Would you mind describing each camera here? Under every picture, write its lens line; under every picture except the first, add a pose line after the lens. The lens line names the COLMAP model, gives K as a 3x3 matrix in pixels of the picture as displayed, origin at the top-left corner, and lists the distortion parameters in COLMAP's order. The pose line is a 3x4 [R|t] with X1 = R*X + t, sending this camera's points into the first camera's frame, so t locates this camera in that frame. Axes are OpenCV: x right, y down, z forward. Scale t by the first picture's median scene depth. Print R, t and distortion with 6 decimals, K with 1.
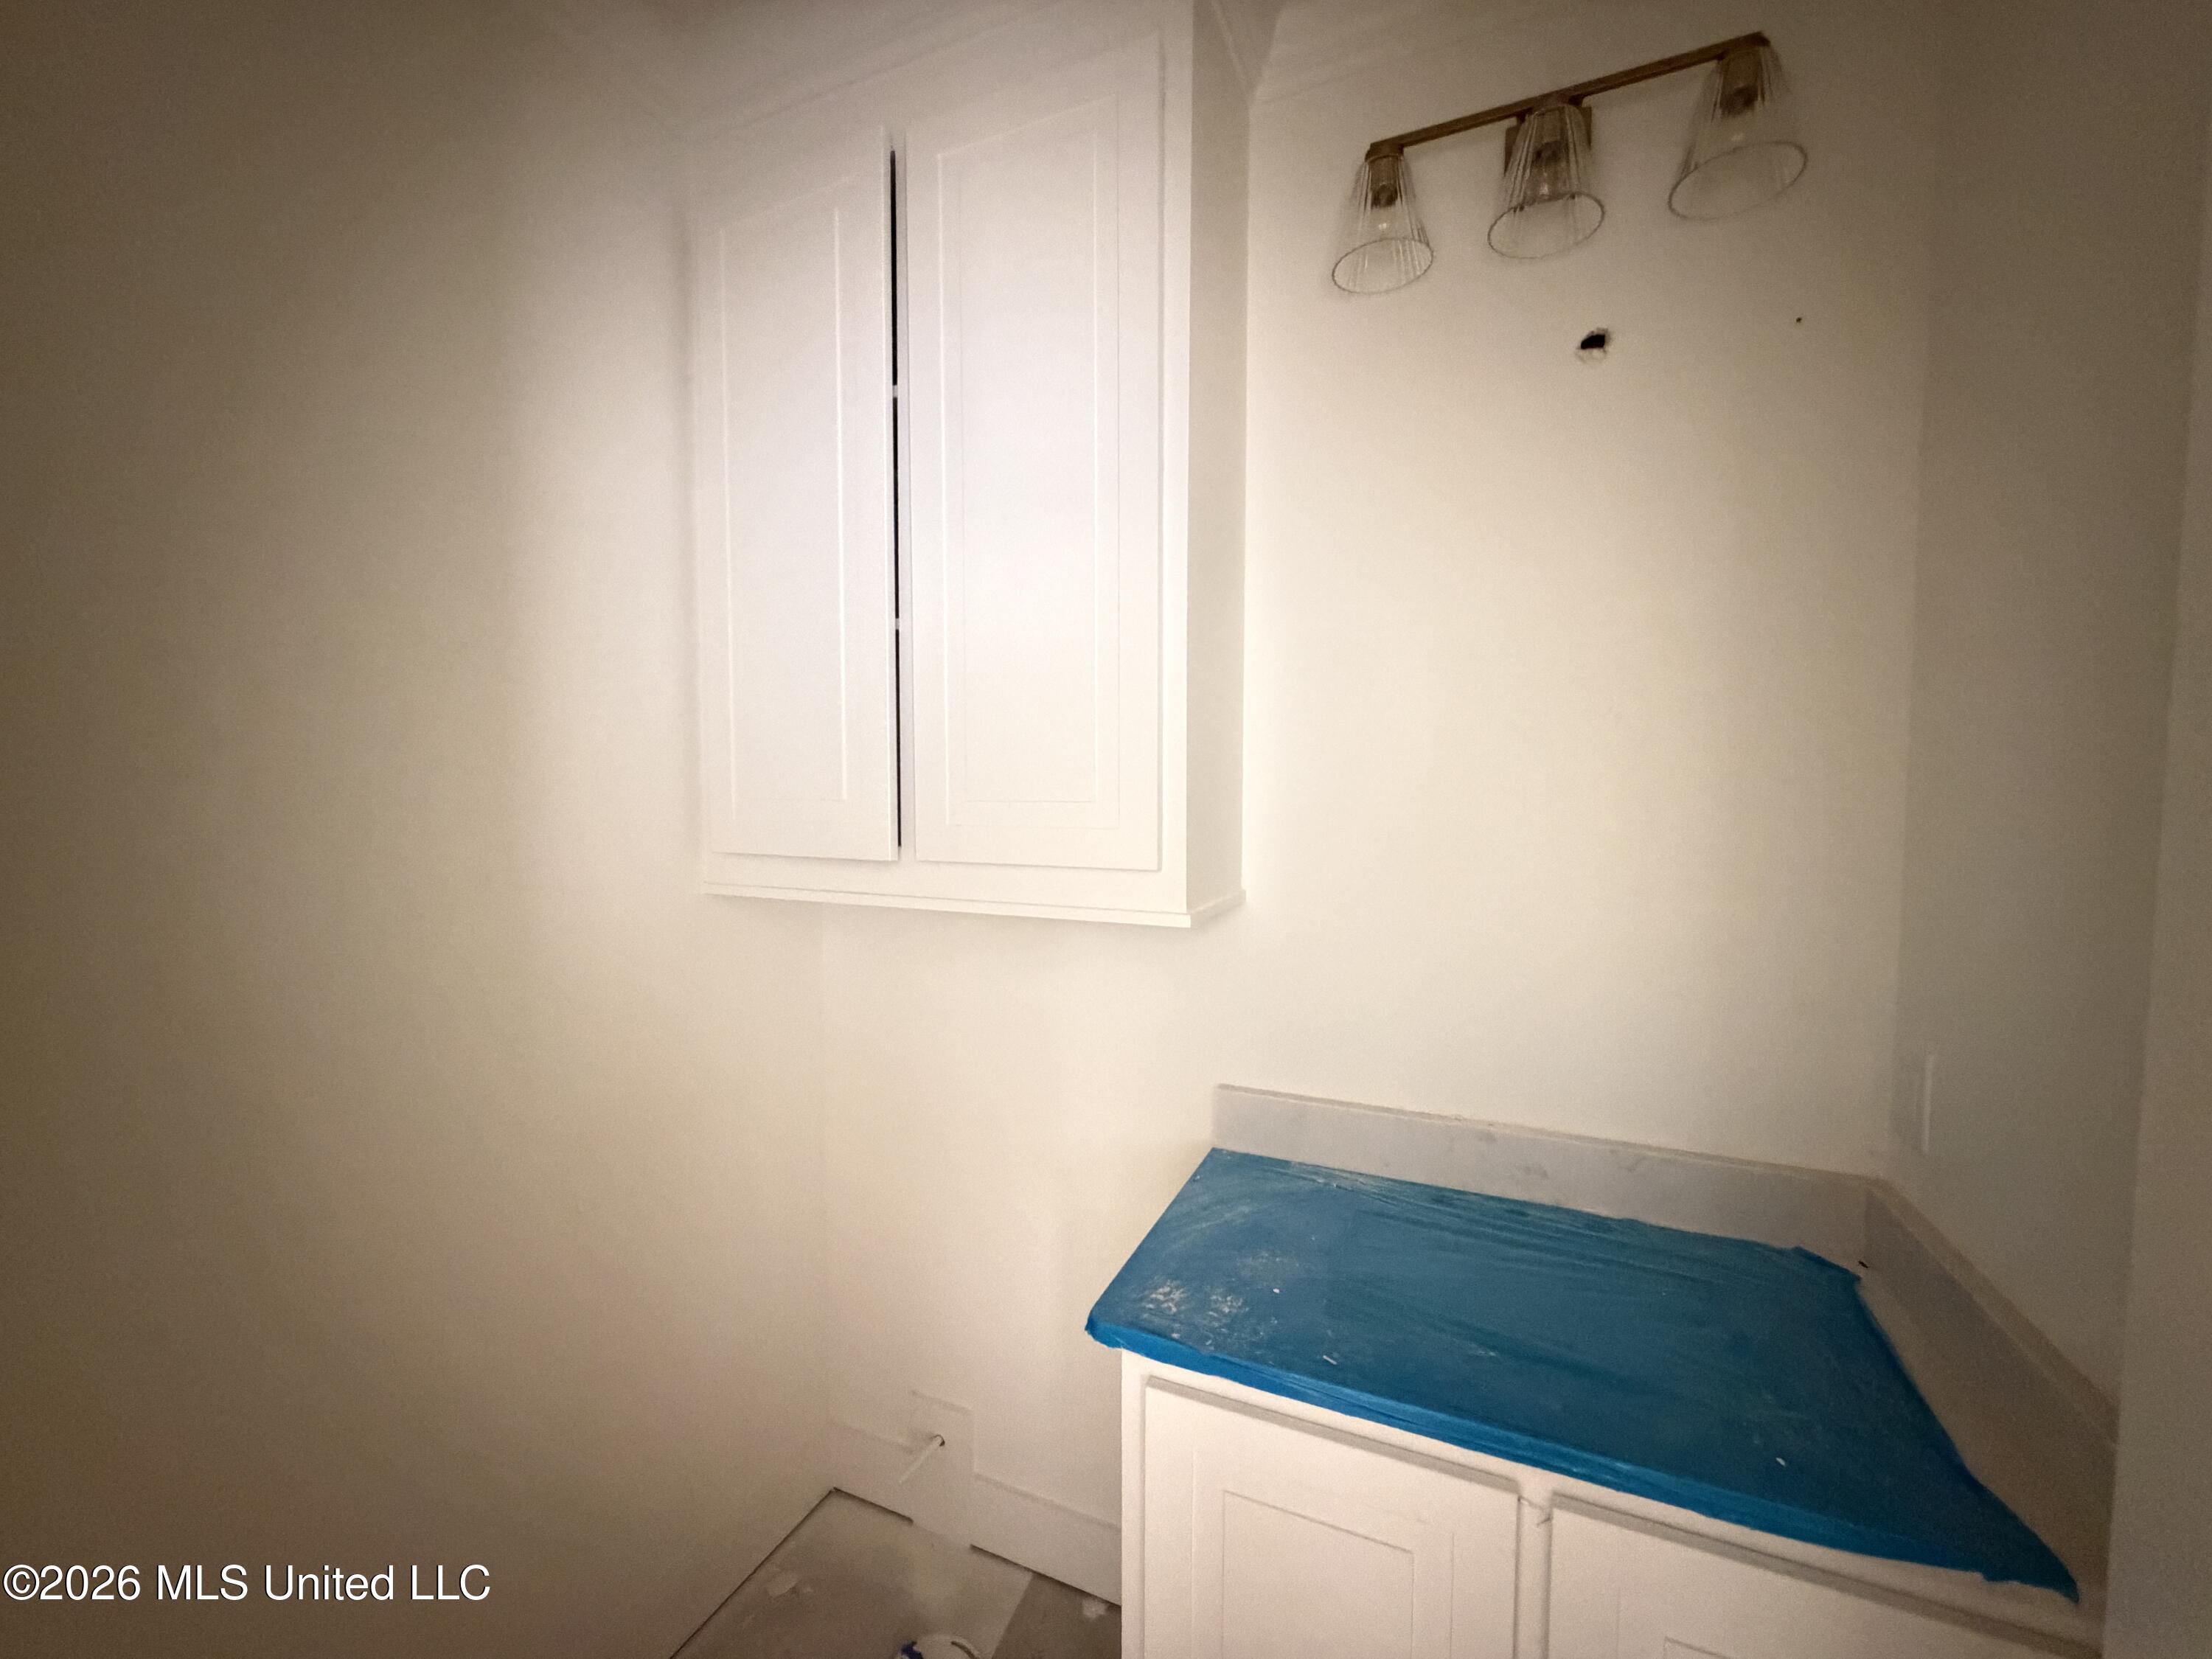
lens RADIAL K [[882.4, 0, 1109.4], [0, 882.4, 828.7], [0, 0, 1]] dist [-0.000924, 0.000175]
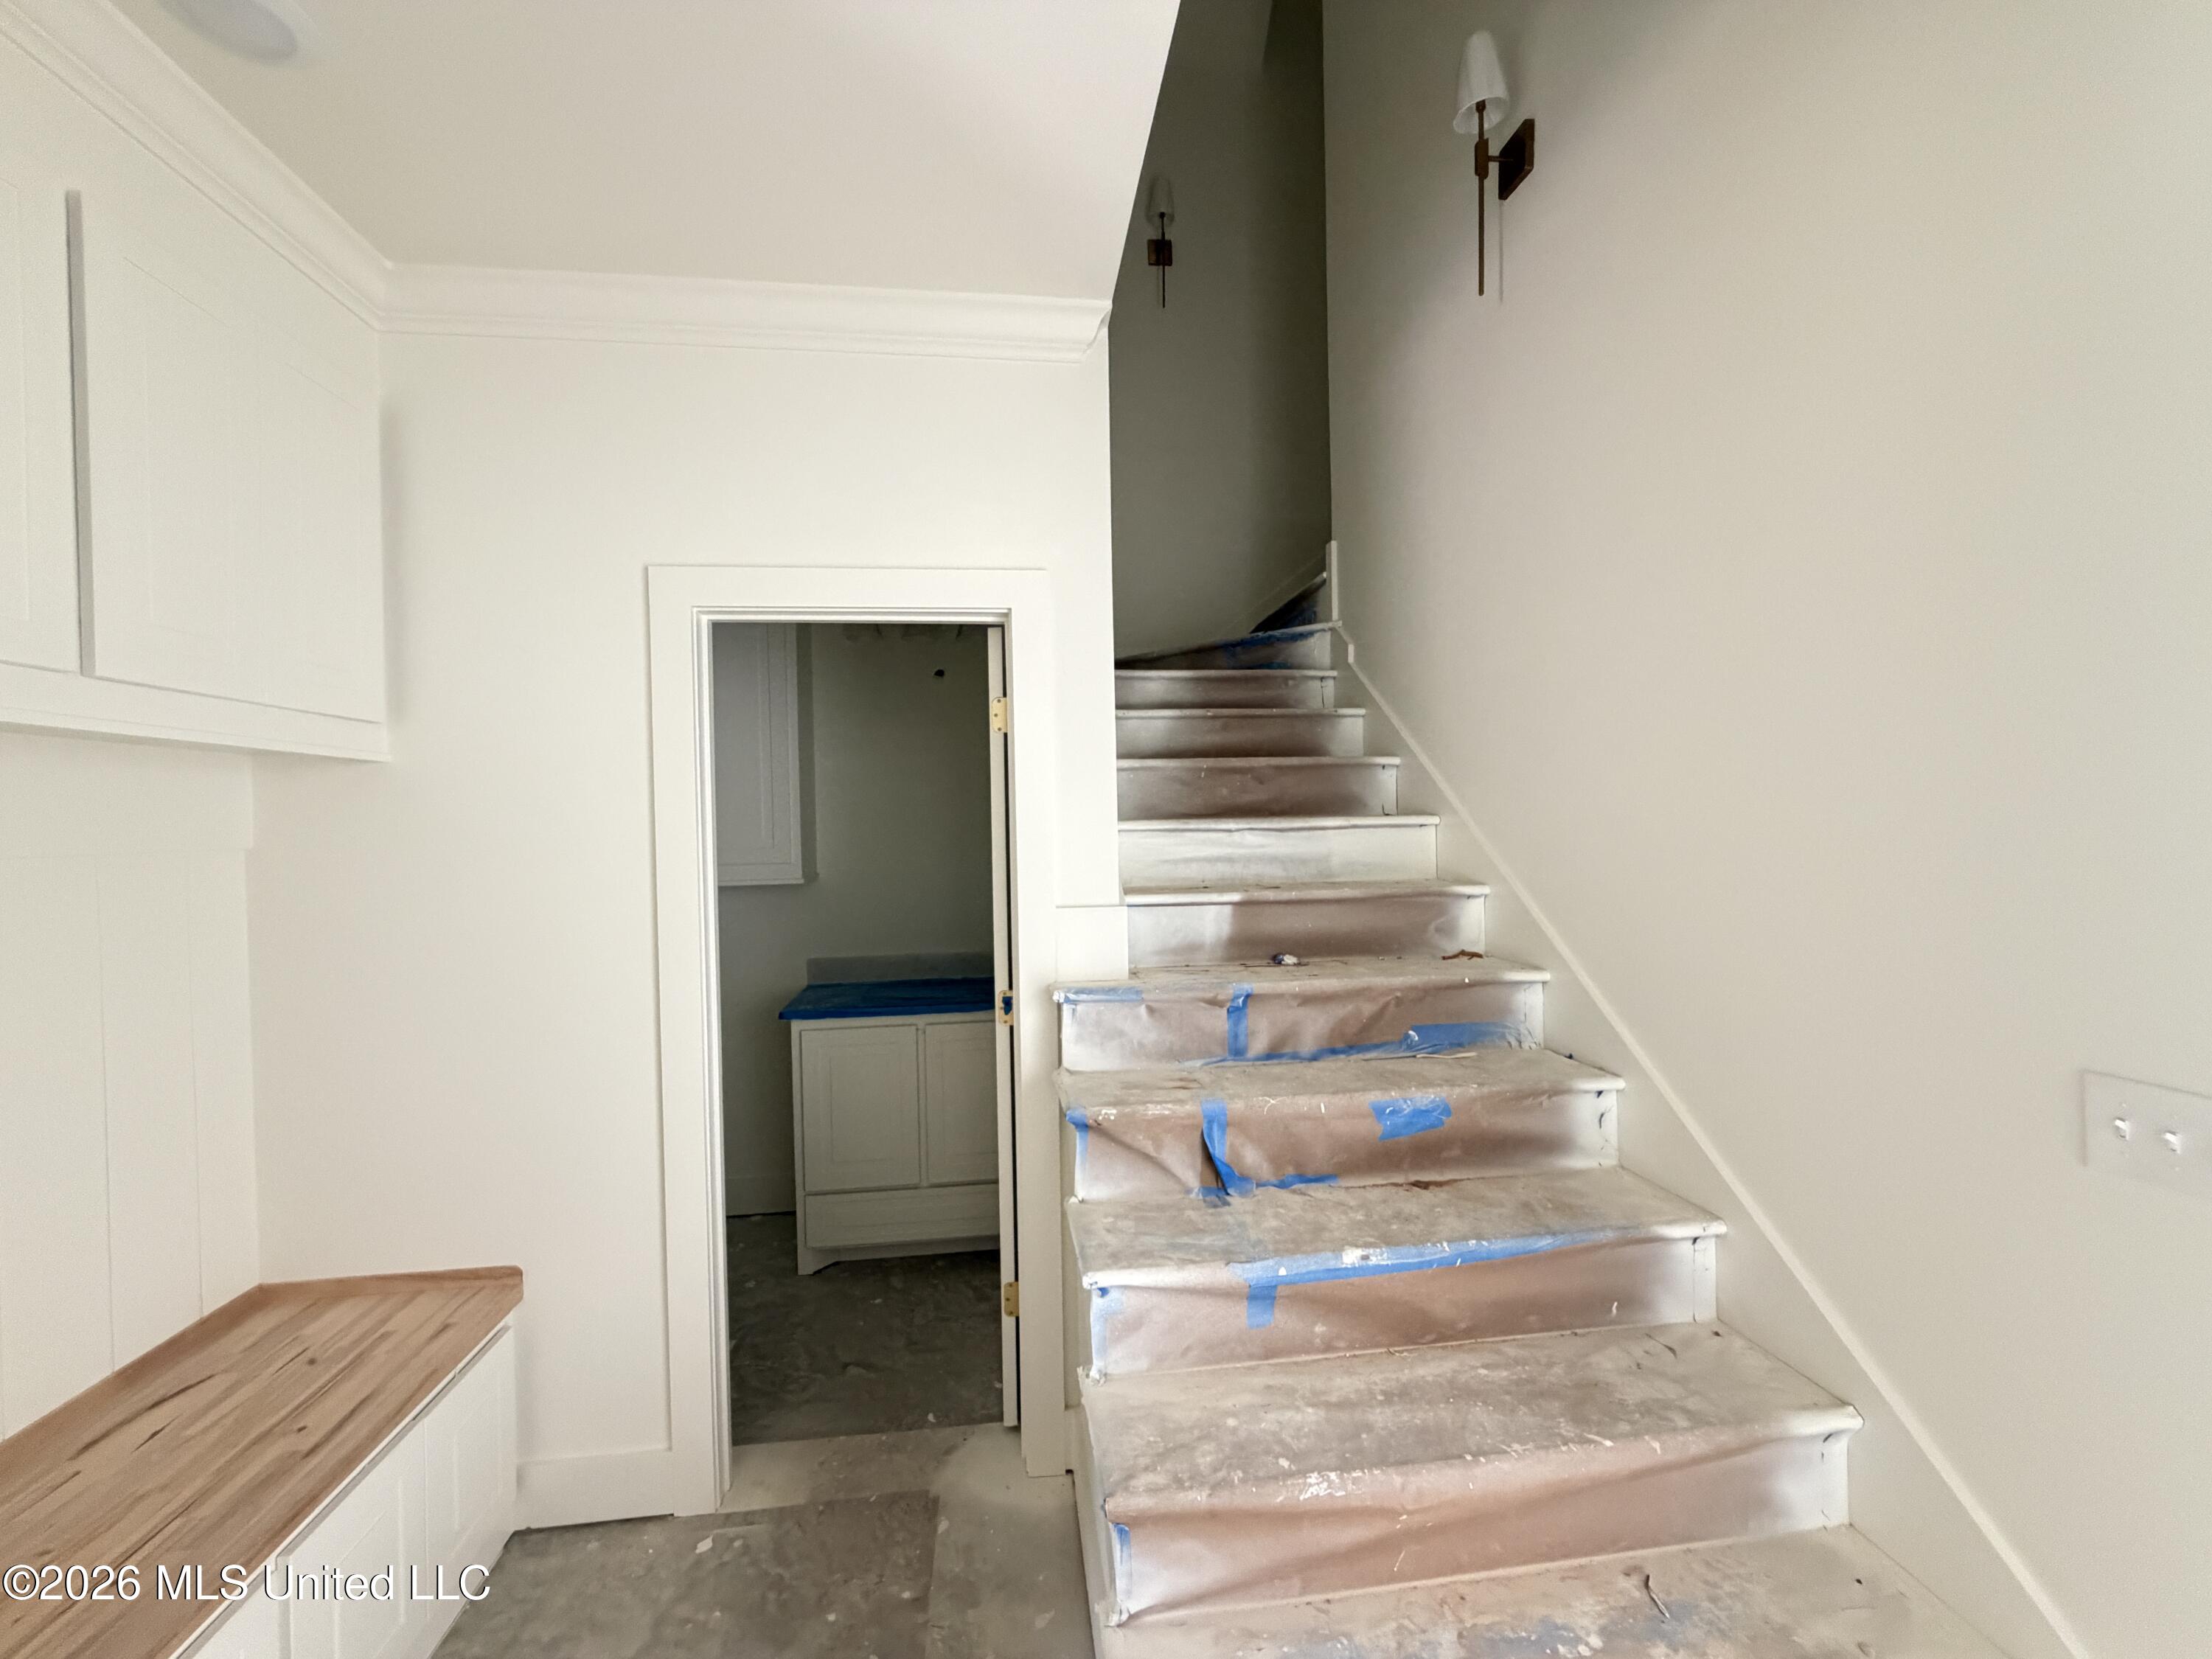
lens RADIAL K [[882.4, 0, 1100.0], [0, 882.4, 835.5], [0, 0, 1]] dist [-0.000924, 0.000175]
pose [[0.857270, -0.022027, 0.514395, -0.511734], [0.051352, 0.997761, -0.042856, 0.128279], [-0.512299, 0.063154, 0.856482, -1.761294]]
